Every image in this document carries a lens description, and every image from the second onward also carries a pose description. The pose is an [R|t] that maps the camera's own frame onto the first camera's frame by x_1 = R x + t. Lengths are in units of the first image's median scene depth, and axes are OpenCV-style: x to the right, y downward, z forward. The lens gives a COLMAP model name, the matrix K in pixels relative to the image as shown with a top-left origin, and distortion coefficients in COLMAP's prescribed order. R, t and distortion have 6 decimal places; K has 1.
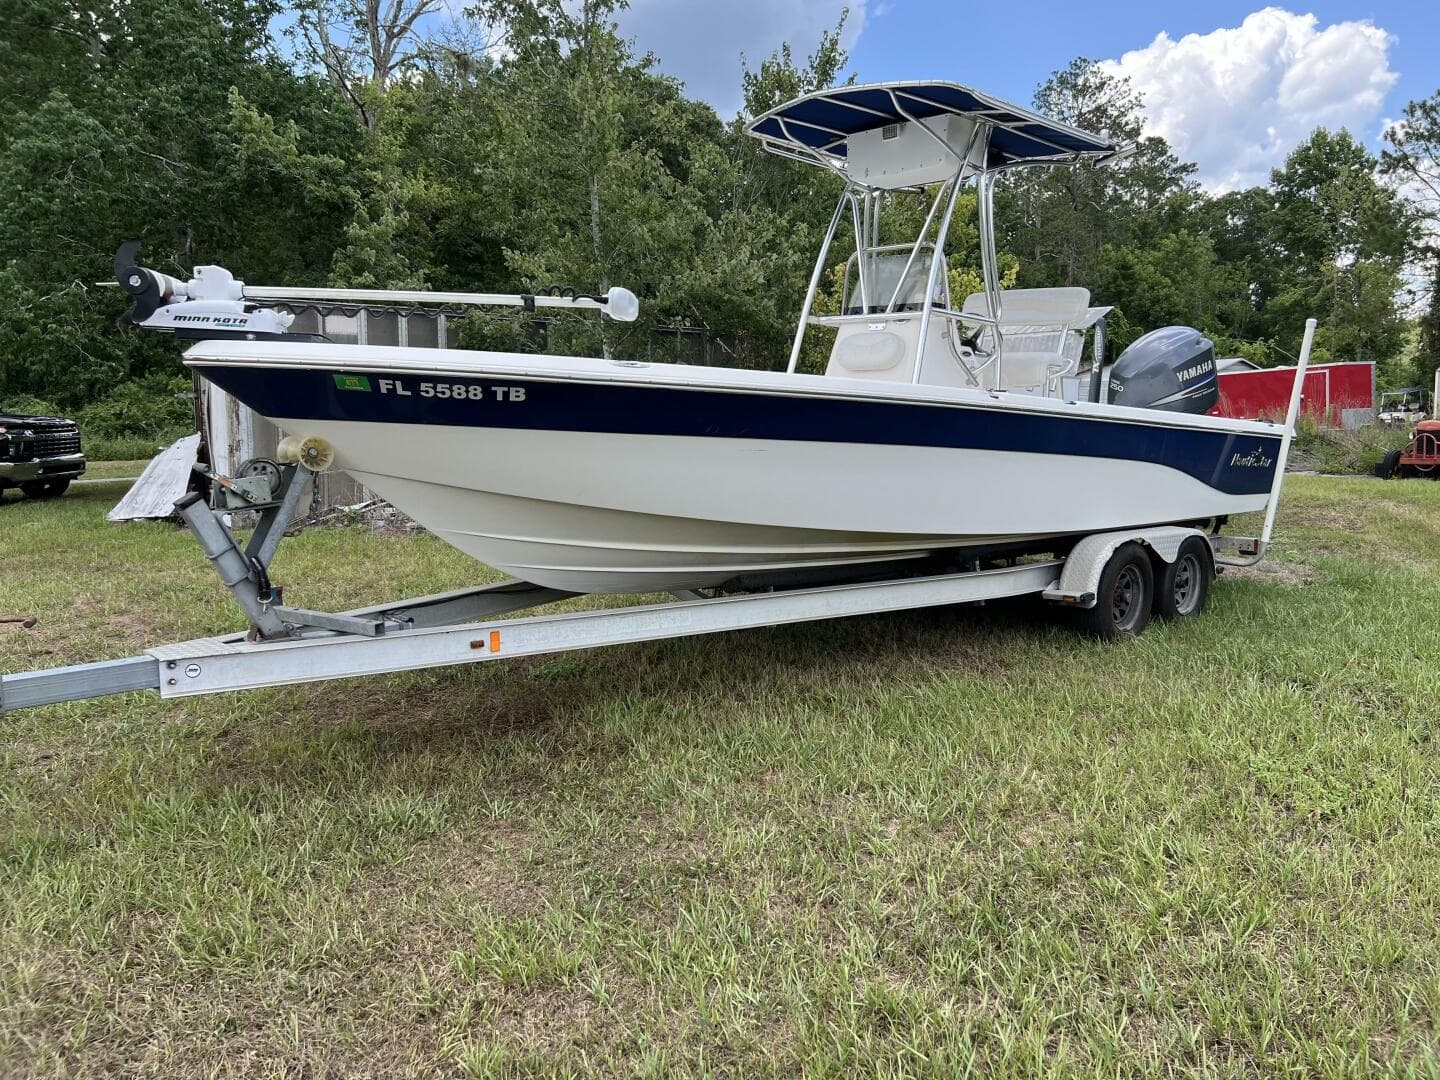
lens RADIAL K [[1116.2, 0, 705.6], [0, 1116.2, 560.3], [0, 0, 1]] dist [0.025488, -0.038314]
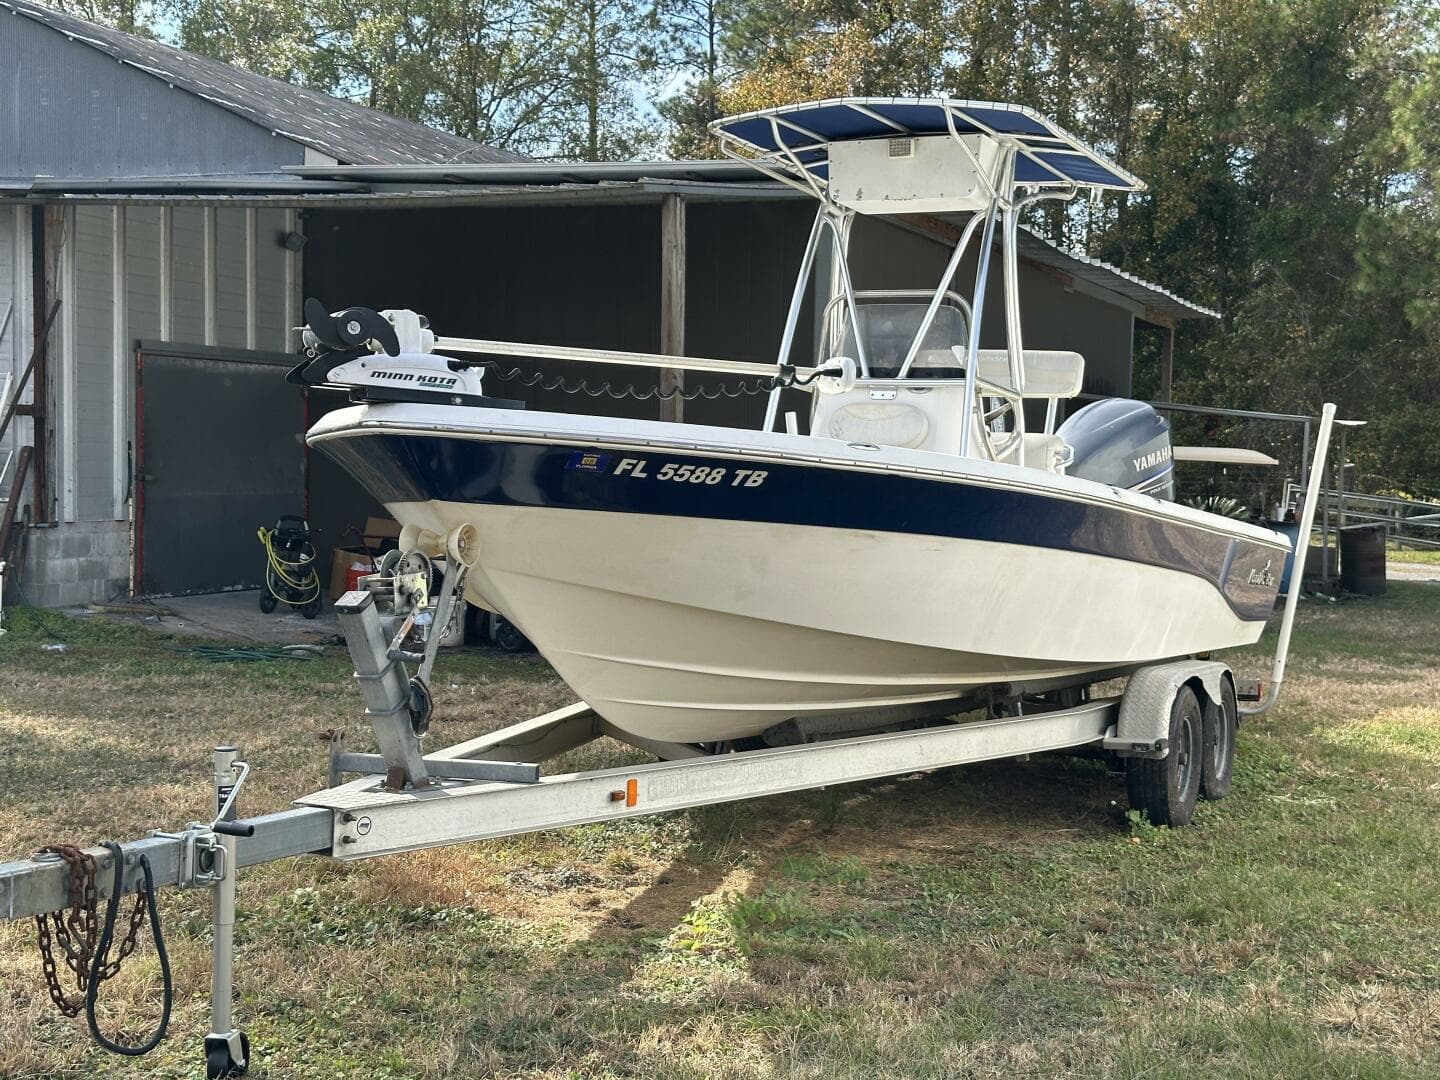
lens RADIAL K [[2060.8, 0, 712.3], [0, 2060.8, 550.5], [0, 0, 1]] dist [0.125346, 0.000000]
pose [[0.939037, 0.012455, 0.343589, -0.291948], [0.024978, 0.994232, -0.104306, 0.026238], [-0.342906, 0.106530, 0.933310, -0.171578]]
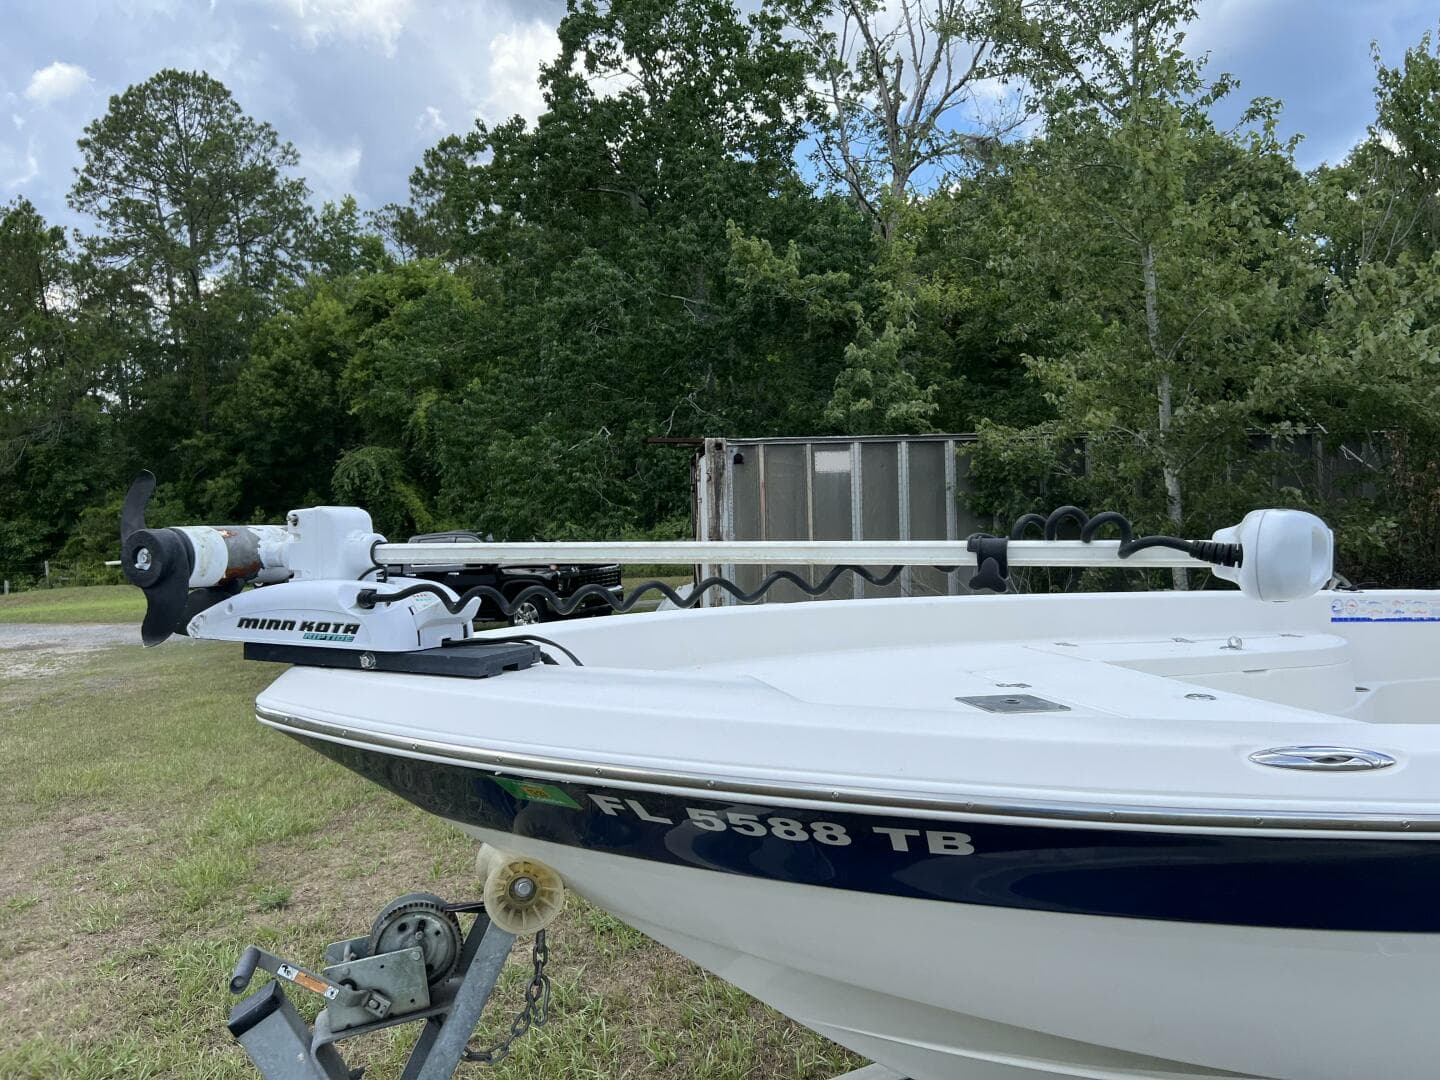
lens RADIAL K [[1030.8, 0, 731.9], [0, 1030.8, 546.9], [0, 0, 1]] dist [0.053717, -0.061082]
pose [[0.888119, -0.018503, -0.459241, -0.032301], [-0.018237, 0.996984, -0.075436, -0.085247], [0.459252, 0.075371, 0.885103, 0.272744]]
